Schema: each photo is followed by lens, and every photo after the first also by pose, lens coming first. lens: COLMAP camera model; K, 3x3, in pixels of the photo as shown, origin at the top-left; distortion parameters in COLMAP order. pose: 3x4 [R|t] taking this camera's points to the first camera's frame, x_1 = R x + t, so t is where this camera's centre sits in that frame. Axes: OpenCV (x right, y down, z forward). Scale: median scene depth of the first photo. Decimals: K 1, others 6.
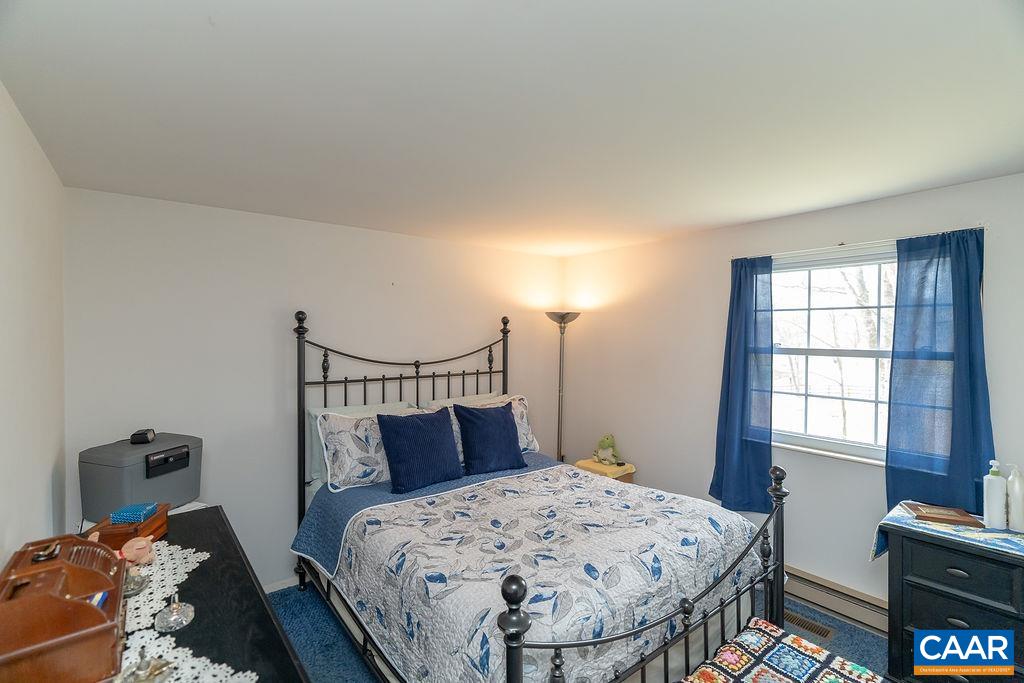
lens RADIAL K [[459.5, 0, 511.6], [0, 459.5, 337.0], [0, 0, 1]] dist [-0.004757, 0.000494]
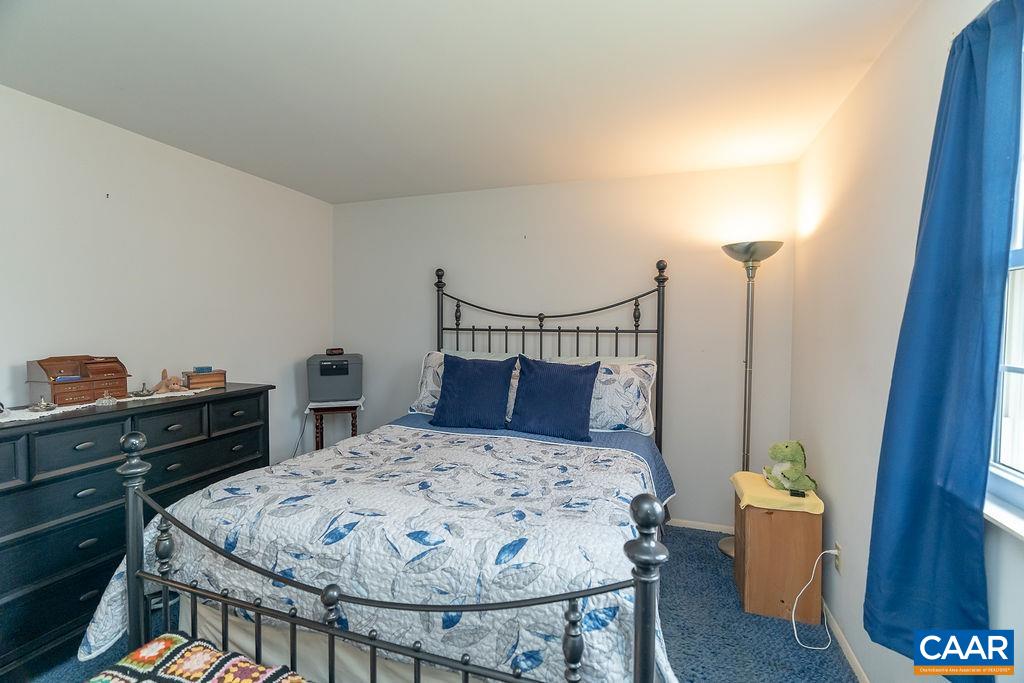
lens RADIAL K [[459.5, 0, 511.6], [0, 459.5, 337.0], [0, 0, 1]] dist [-0.004757, 0.000494]
pose [[0.540311, 0.025205, -0.841088, 0.639751], [-0.013015, 0.999682, 0.021596, 0.090609], [0.841365, -0.000722, 0.540467, 0.479231]]
